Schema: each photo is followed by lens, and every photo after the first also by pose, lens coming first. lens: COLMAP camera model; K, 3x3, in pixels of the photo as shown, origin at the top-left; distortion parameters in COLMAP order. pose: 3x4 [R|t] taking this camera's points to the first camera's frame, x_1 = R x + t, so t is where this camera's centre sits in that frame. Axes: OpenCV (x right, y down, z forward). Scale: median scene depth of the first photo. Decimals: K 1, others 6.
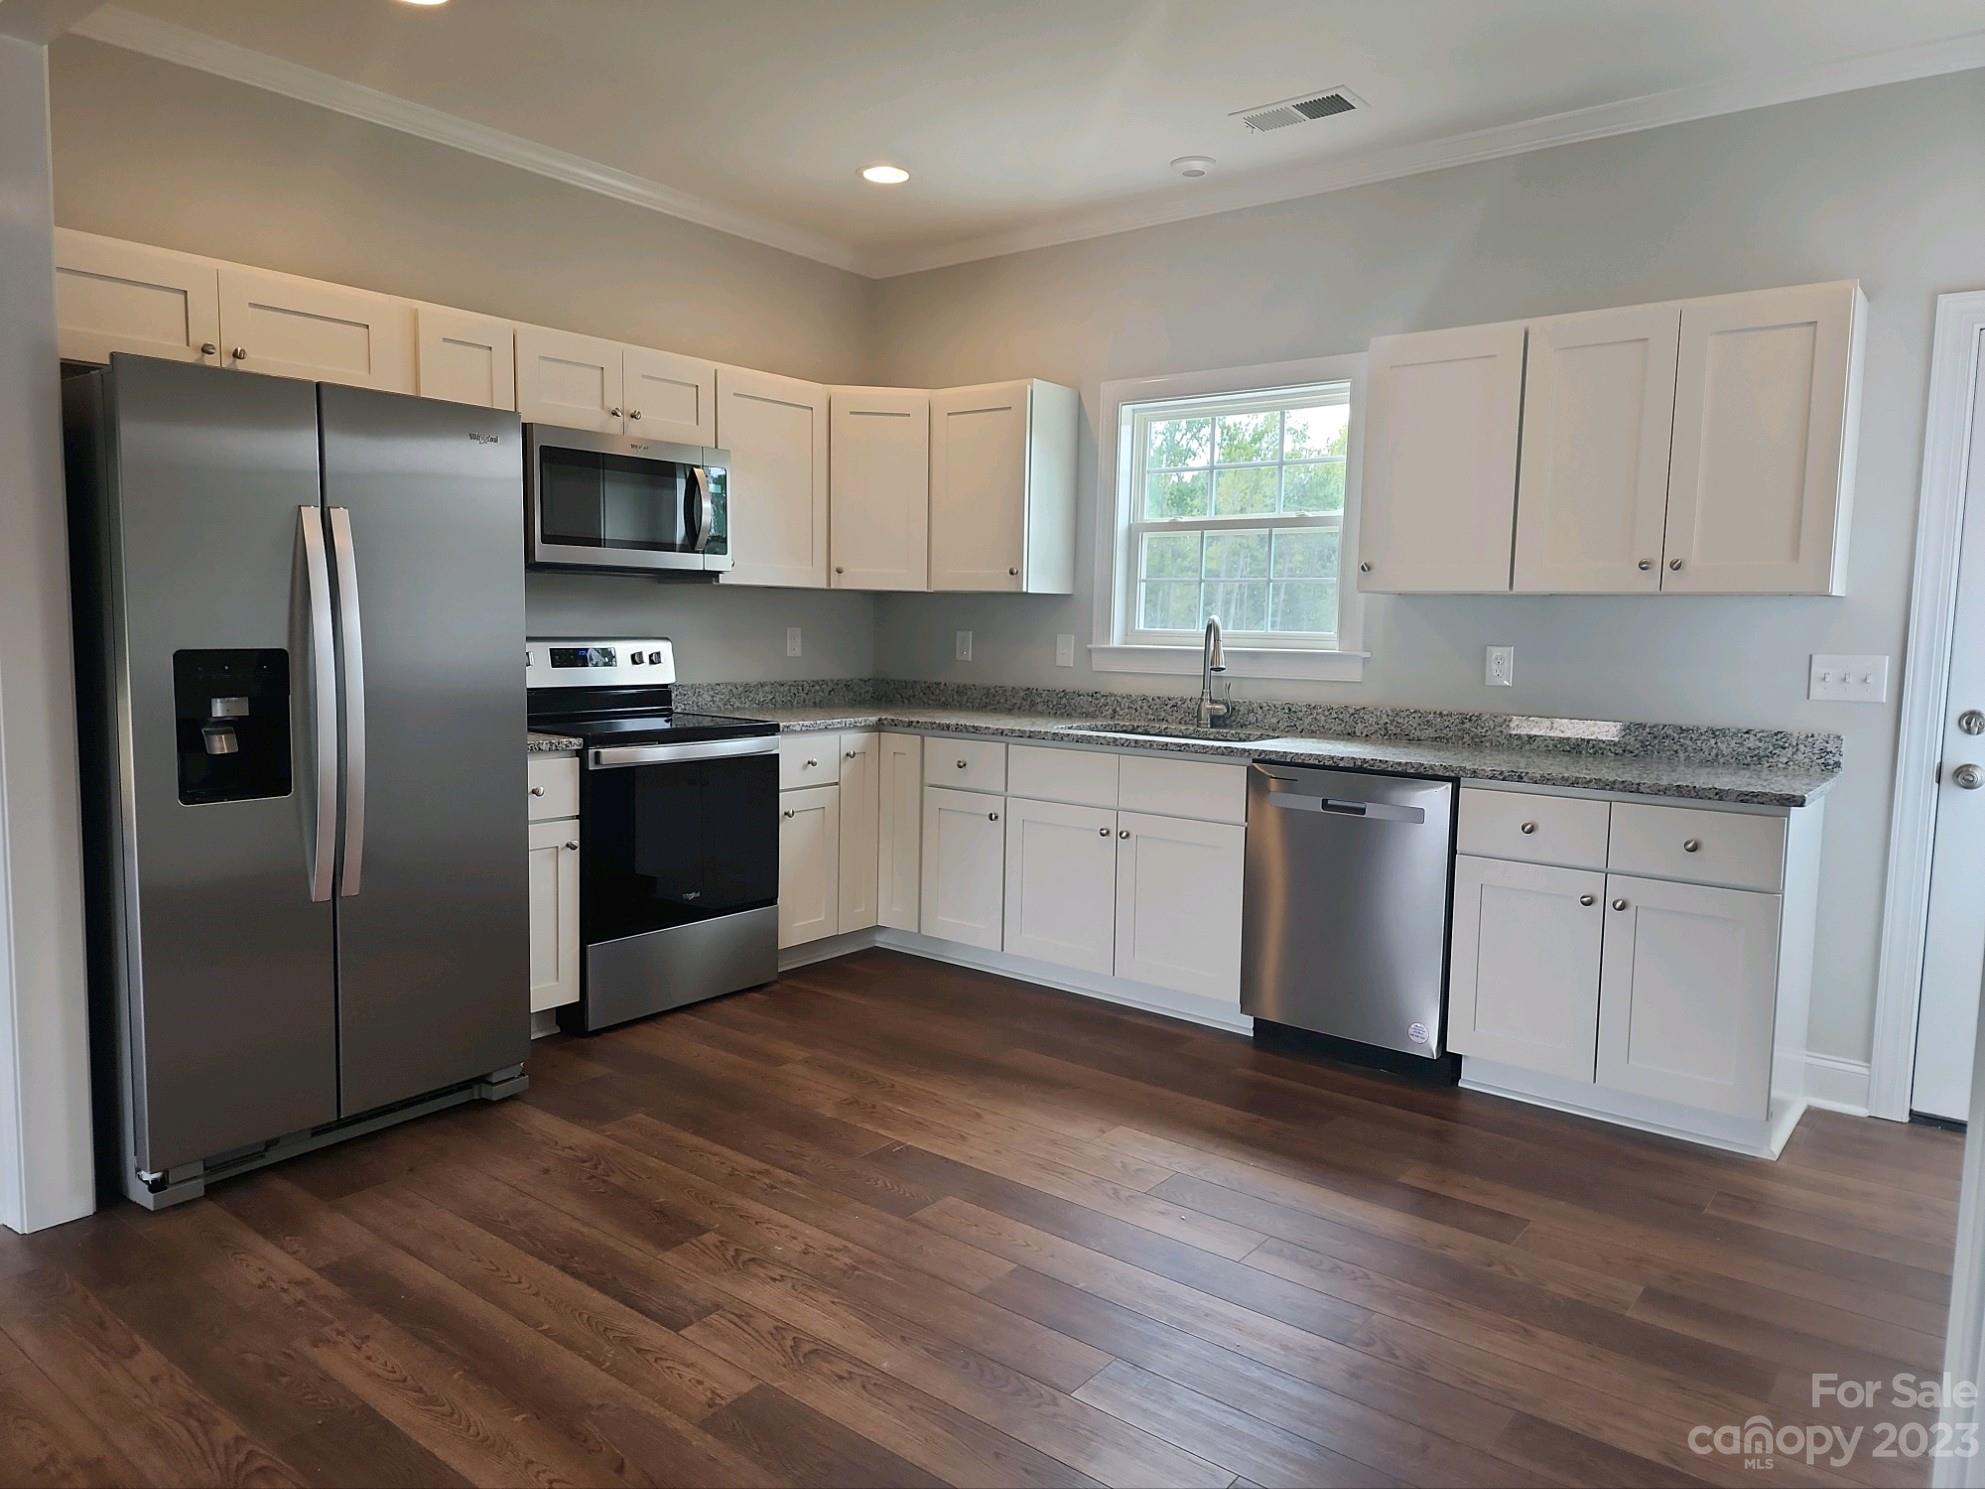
lens RADIAL K [[1343.6, 0, 986.8], [0, 1343.6, 726.1], [0, 0, 1]] dist [0.069507, -0.080086]
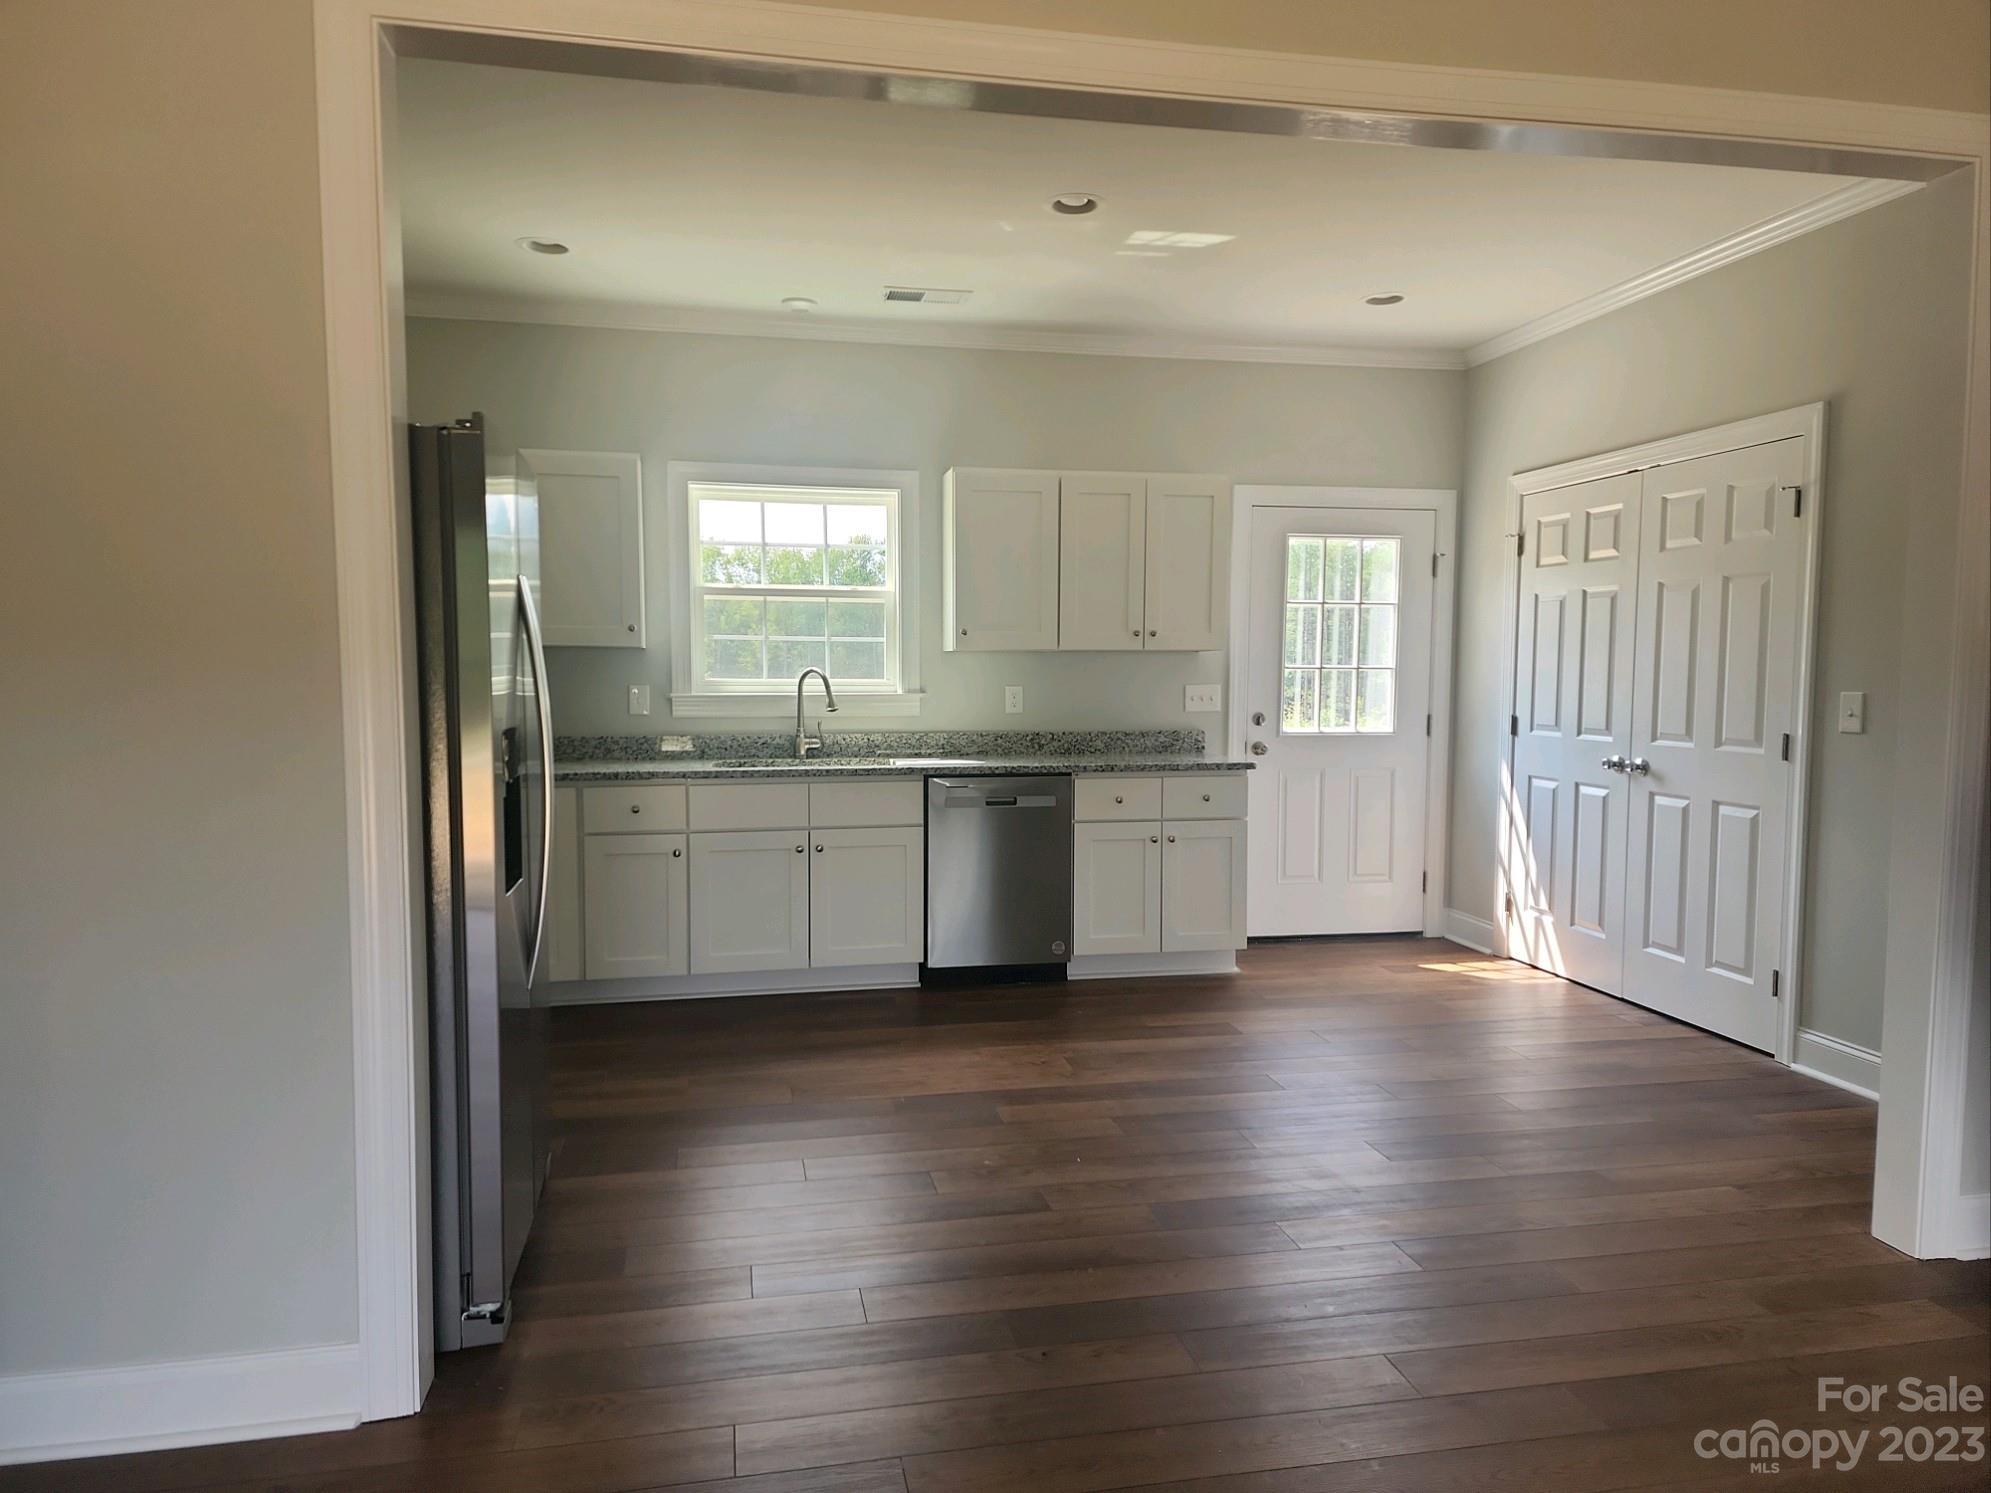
lens RADIAL K [[1328.4, 0, 996.7], [0, 1328.4, 748.4], [0, 0, 1]] dist [0.076801, -0.071846]
pose [[0.631734, -0.066658, 0.772314, -0.810337], [0.073661, 0.996950, 0.025793, -0.032263], [-0.771678, 0.040595, 0.634717, 0.116508]]
